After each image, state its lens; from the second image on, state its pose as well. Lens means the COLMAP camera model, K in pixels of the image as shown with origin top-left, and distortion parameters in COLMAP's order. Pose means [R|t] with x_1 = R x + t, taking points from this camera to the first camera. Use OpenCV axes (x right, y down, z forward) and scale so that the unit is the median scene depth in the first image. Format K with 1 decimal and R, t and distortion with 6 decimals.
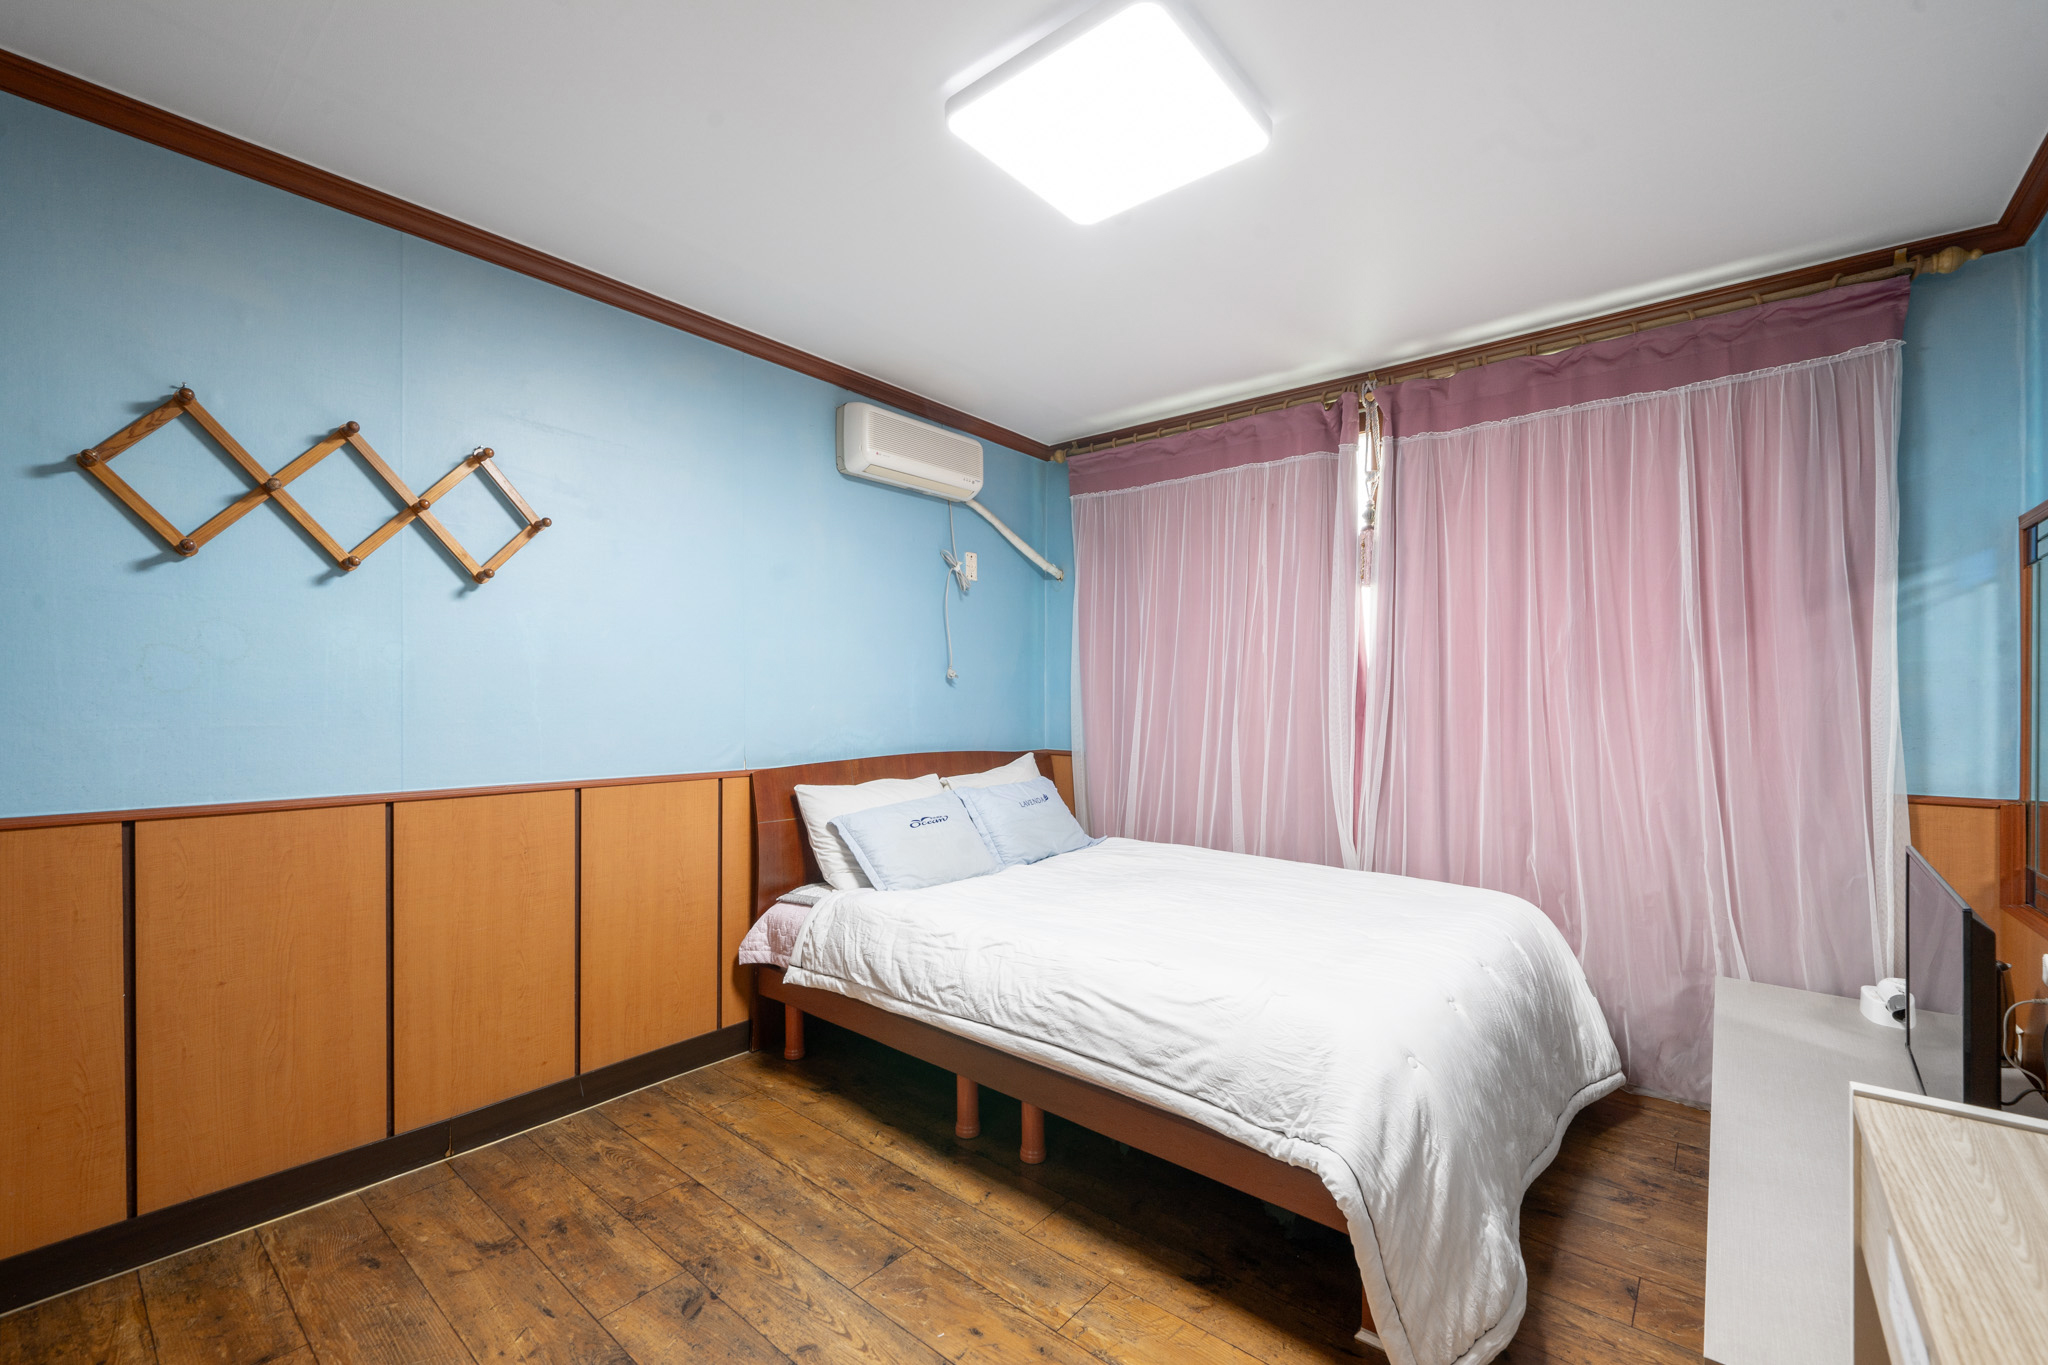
lens RADIAL K [[841.3, 0, 1024.0], [0, 841.3, 682.5], [0, 0, 1]] dist [0.000474, 0.000052]
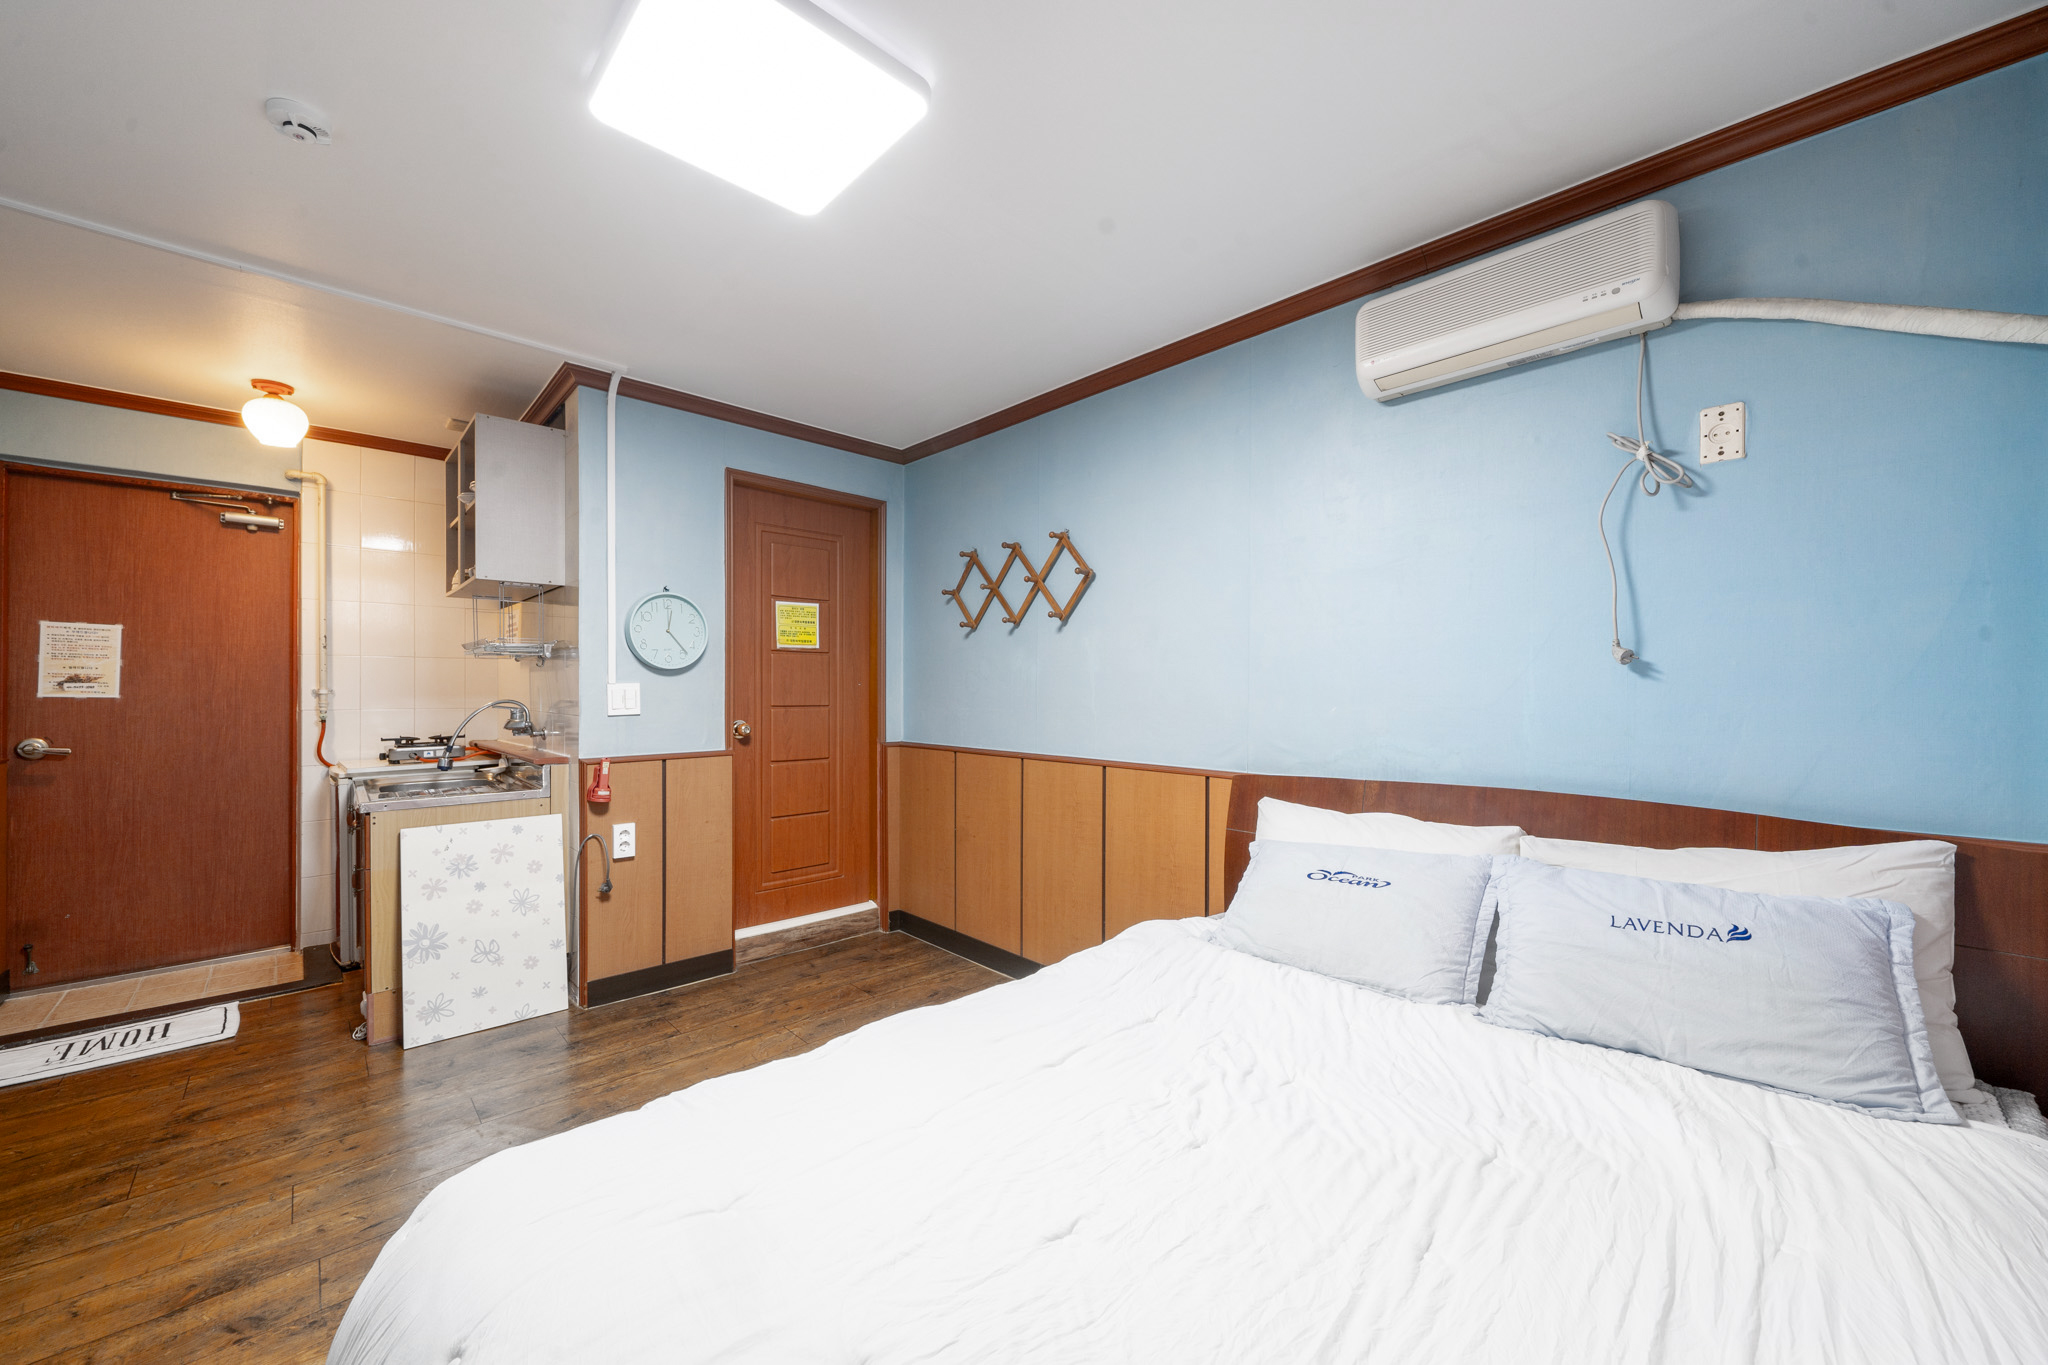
lens RADIAL K [[766.1, 0, 1024.0], [0, 766.1, 682.5], [0, 0, 1]] dist [-0.001165, -0.000149]
pose [[-0.124830, -0.035402, -0.991546, 0.599407], [-0.003960, 0.999373, -0.035183, 0.034536], [0.992170, -0.000466, -0.124892, 0.917490]]
